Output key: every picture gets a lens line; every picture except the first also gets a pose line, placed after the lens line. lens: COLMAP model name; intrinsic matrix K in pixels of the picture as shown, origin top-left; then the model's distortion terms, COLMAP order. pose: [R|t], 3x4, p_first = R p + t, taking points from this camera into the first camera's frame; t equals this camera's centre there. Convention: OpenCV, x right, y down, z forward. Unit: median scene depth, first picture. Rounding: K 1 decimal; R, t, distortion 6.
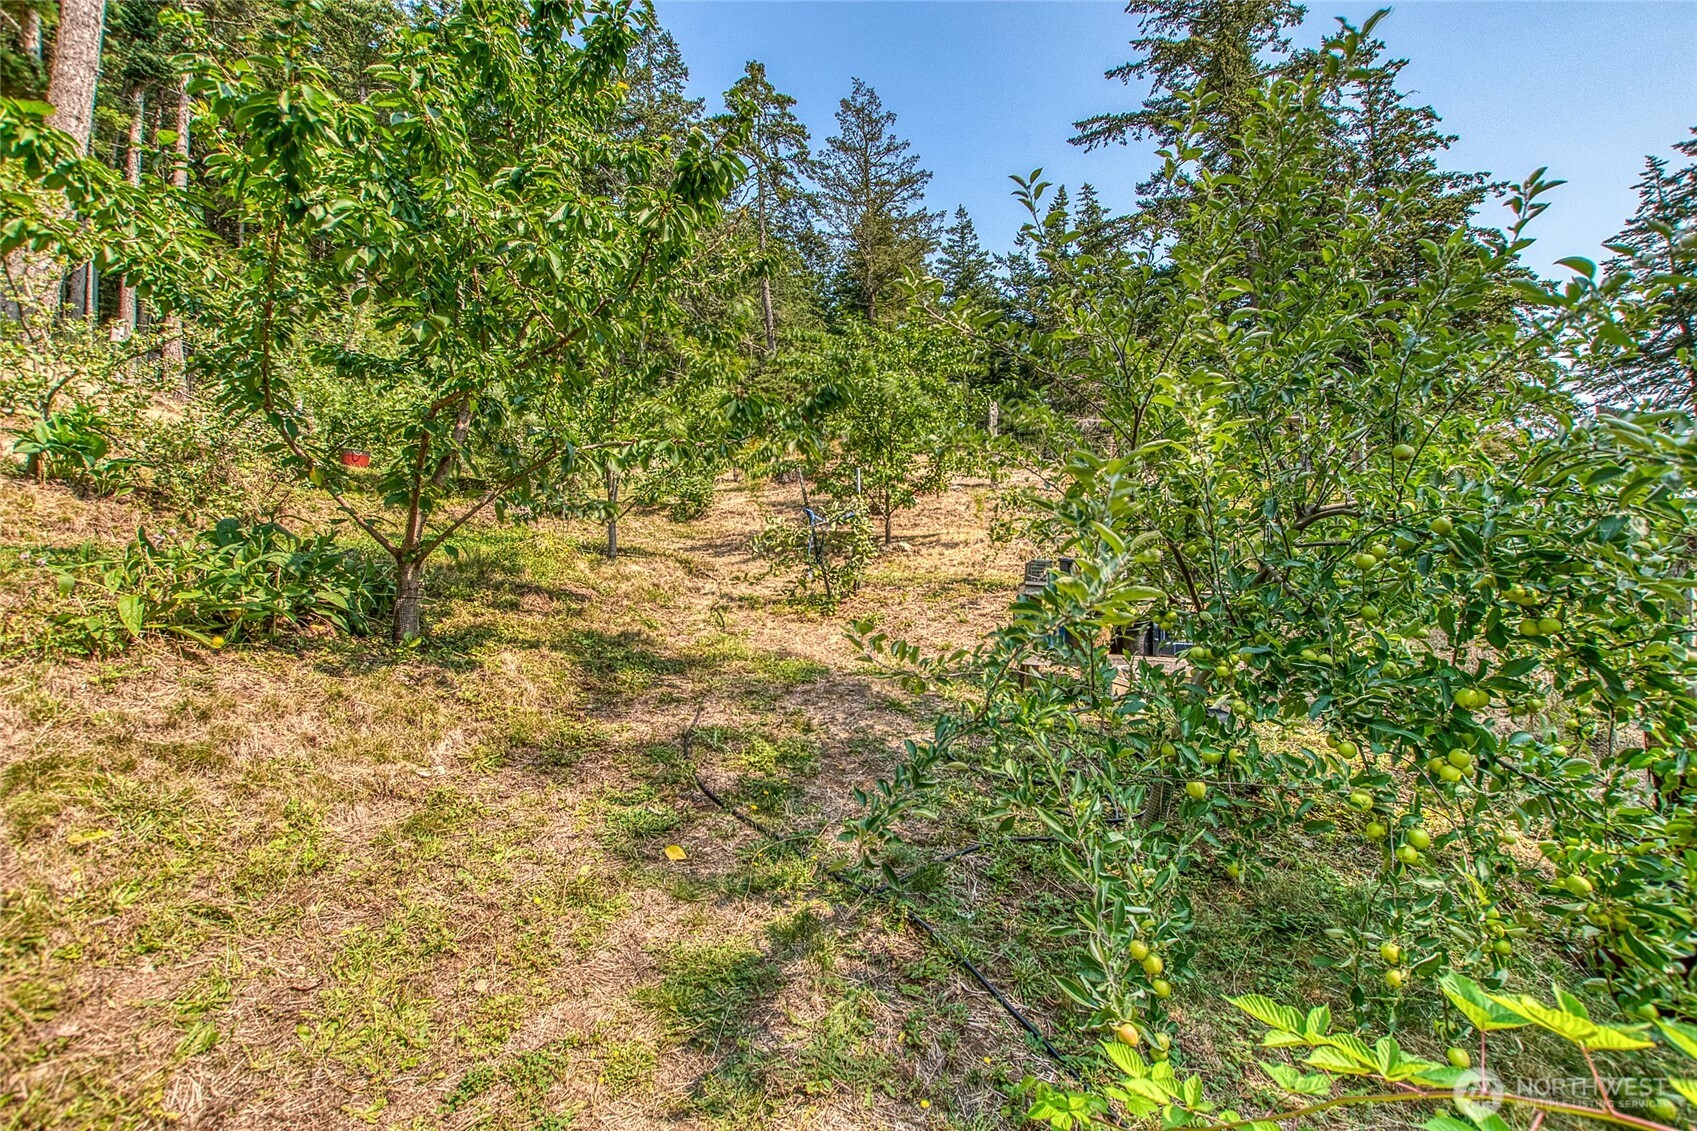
lens RADIAL K [[738.3, 0, 844.8], [0, 738.3, 570.4], [0, 0, 1]] dist [0.001159, 0.000092]
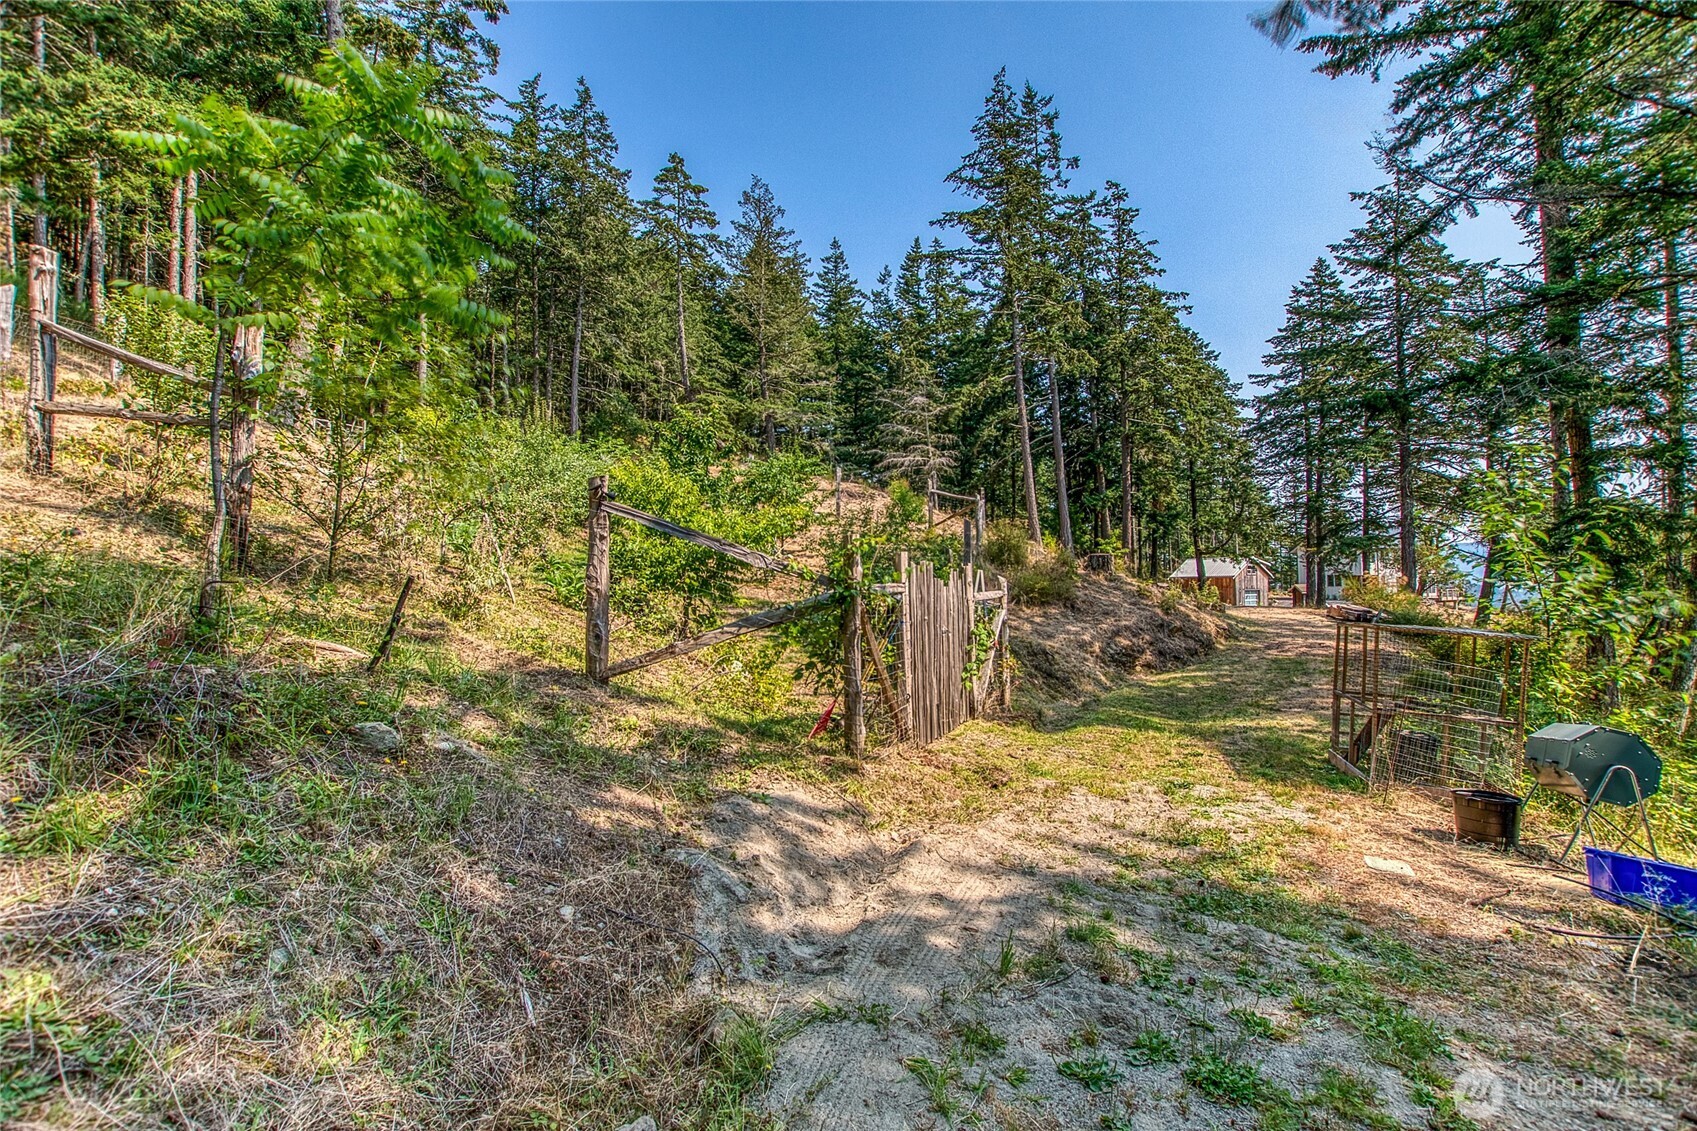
lens RADIAL K [[738.3, 0, 847.0], [0, 738.3, 566.8], [0, 0, 1]] dist [0.001159, 0.000092]
pose [[0.983295, 0.026607, 0.180062, -0.039364], [-0.032586, 0.999009, 0.030330, -0.020119], [-0.179077, -0.035691, 0.983187, -0.317838]]
